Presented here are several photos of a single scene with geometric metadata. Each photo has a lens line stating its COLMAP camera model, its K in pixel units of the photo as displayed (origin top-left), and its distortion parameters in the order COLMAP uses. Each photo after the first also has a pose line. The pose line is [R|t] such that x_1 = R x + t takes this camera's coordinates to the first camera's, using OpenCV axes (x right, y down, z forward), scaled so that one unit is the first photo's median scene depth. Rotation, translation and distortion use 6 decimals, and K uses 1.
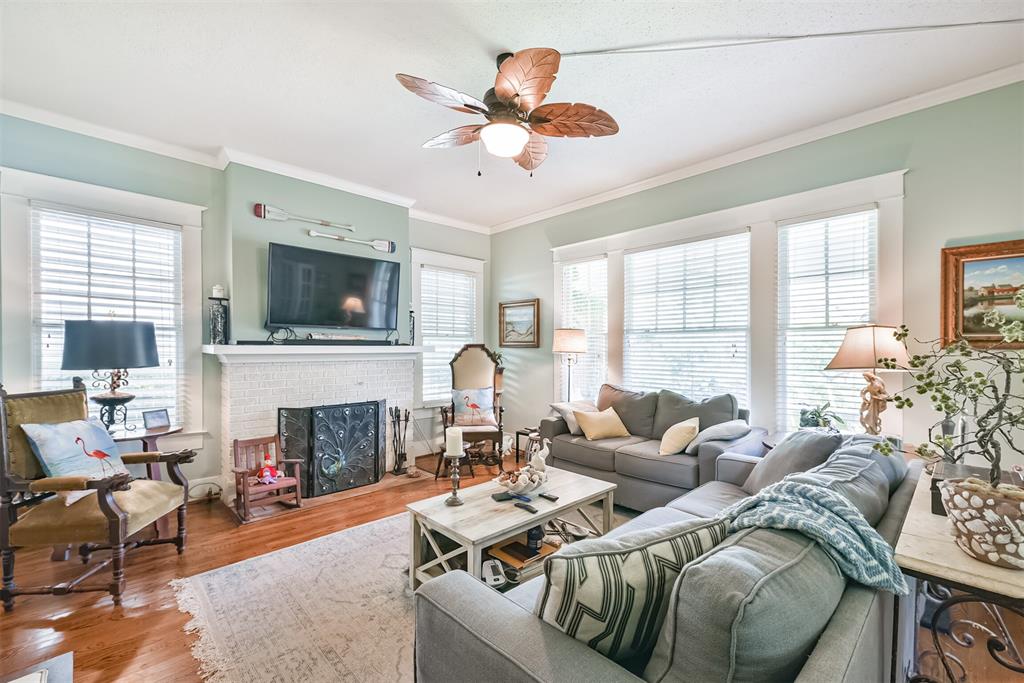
lens RADIAL K [[424.0, 0, 513.6], [0, 424.0, 349.6], [0, 0, 1]] dist [0.012694, 0.000107]
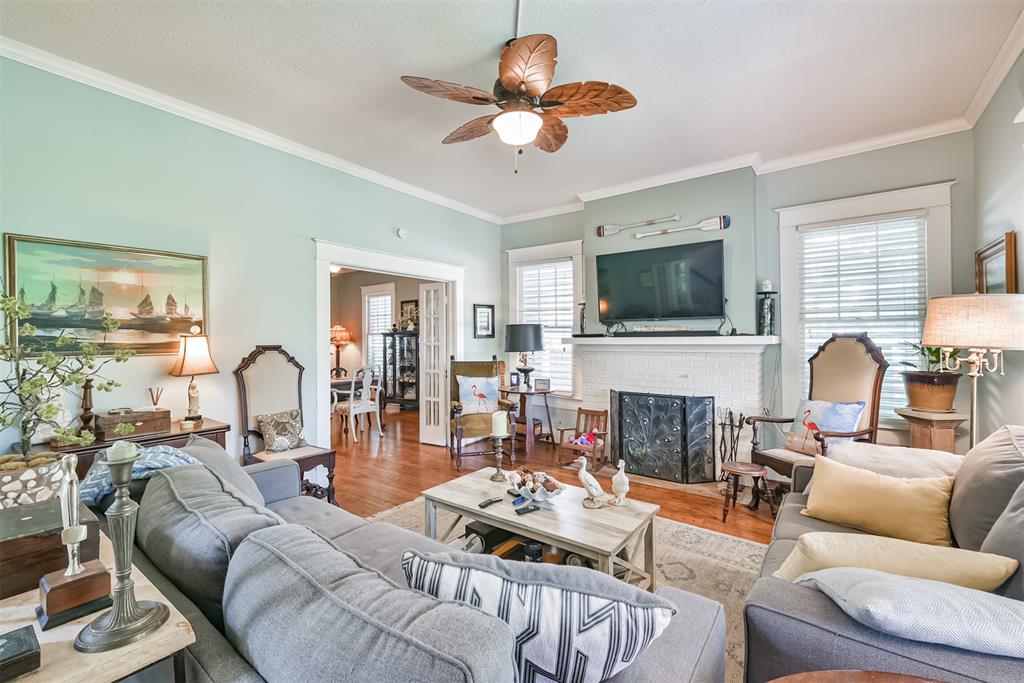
lens RADIAL K [[424.0, 0, 515.1], [0, 424.0, 338.7], [0, 0, 1]] dist [0.012694, 0.000107]
pose [[0.176451, -0.007329, -0.984282, 0.550380], [-0.001292, 0.999970, -0.007677, 0.003433], [0.984309, 0.002626, 0.176436, 0.485777]]
